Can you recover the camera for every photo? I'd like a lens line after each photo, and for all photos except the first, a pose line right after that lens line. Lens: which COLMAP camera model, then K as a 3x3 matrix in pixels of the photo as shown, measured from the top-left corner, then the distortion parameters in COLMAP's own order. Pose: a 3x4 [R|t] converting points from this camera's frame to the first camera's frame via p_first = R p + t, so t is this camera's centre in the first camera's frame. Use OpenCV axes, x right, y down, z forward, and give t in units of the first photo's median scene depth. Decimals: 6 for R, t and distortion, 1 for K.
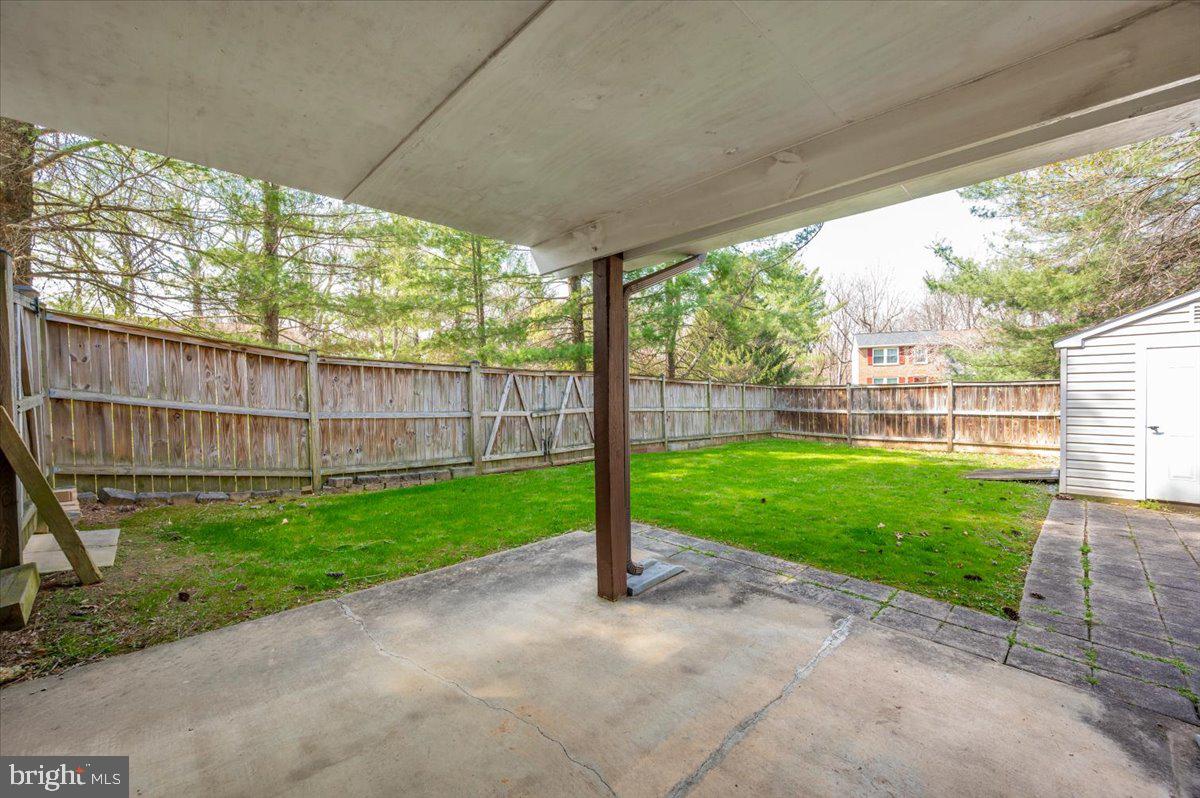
lens RADIAL K [[473.2, 0, 598.7], [0, 473.2, 394.6], [0, 0, 1]] dist [0.000871, 0.000157]
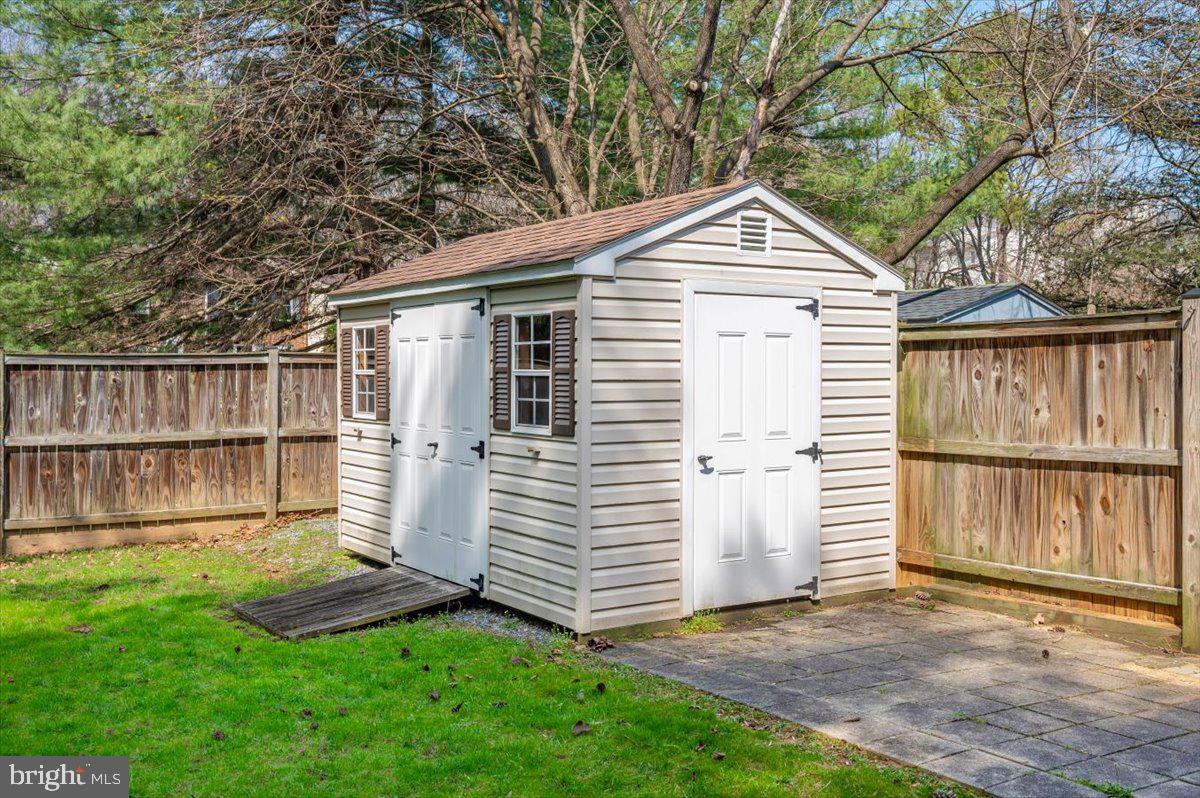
lens RADIAL K [[1160.9, 0, 607.3], [0, 1160.9, 368.3], [0, 0, 1]] dist [0.006798, 0.004993]
pose [[0.203222, 0.011993, 0.979059, 0.003707], [0.004686, 0.999902, -0.013221, -0.003873], [-0.979121, 0.007274, 0.203146, 0.514342]]
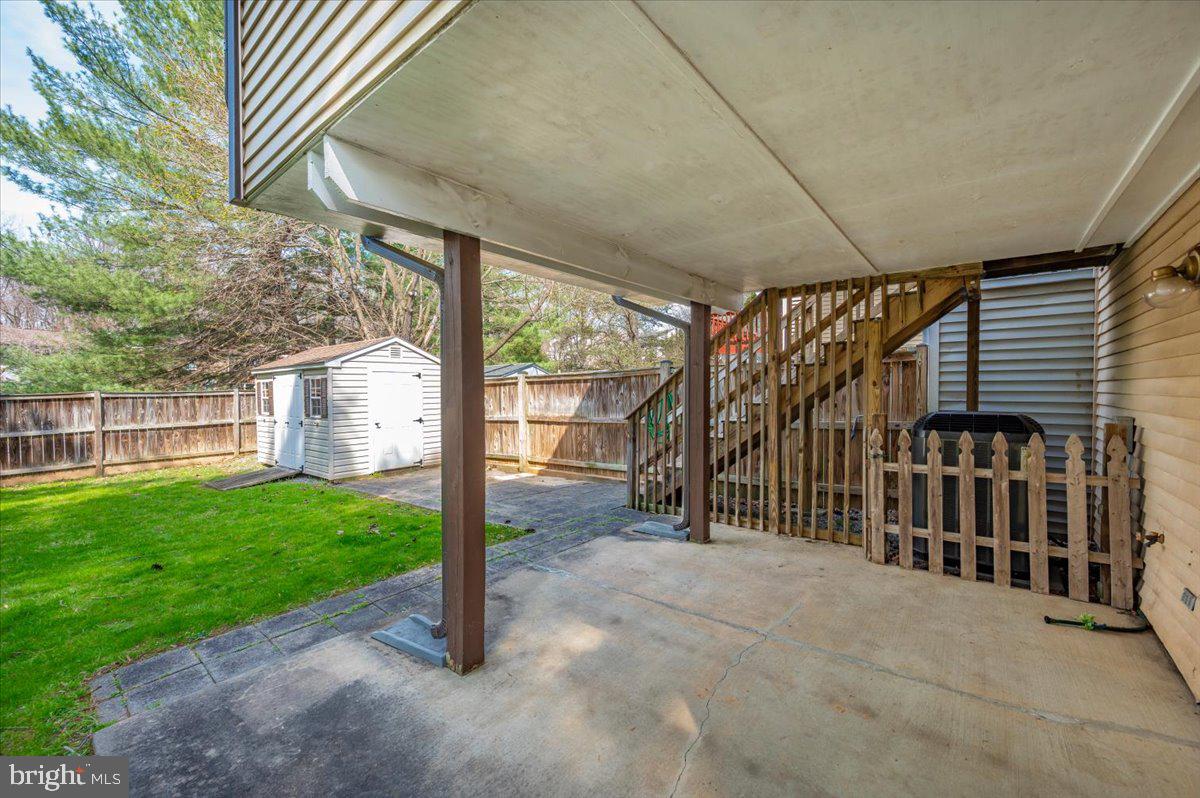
lens RADIAL K [[473.2, 0, 598.7], [0, 473.2, 394.6], [0, 0, 1]] dist [0.000871, 0.000157]
pose [[-0.111911, -0.000221, 0.993718, -0.250874], [0.023213, 0.999727, 0.002836, -0.007167], [-0.993447, 0.023384, -0.111875, 0.276335]]
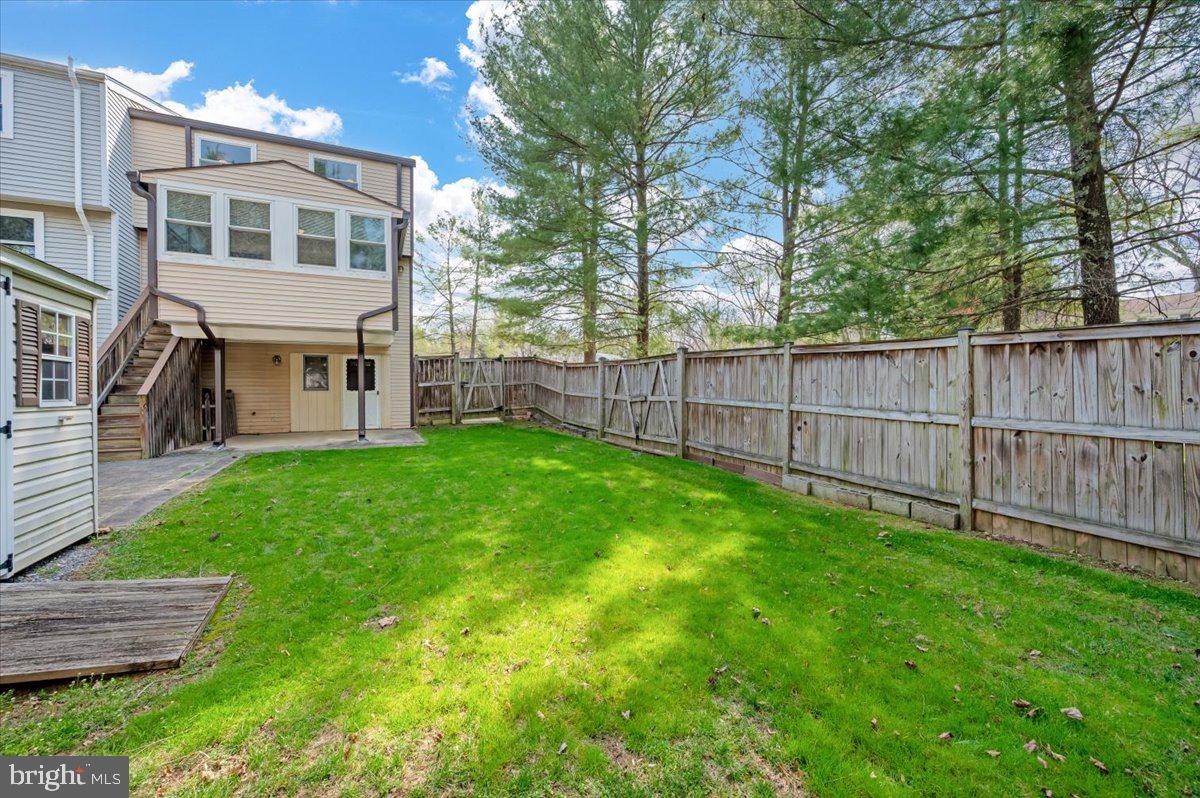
lens RADIAL K [[477.1, 0, 601.8], [0, 477.1, 386.3], [0, 0, 1]] dist [0.000035, 0.000093]
pose [[-0.321118, 0.001903, -0.947037, 0.881122], [-0.000940, 0.999997, 0.002328, 0.008934], [0.947039, 0.001638, -0.321115, 1.213274]]
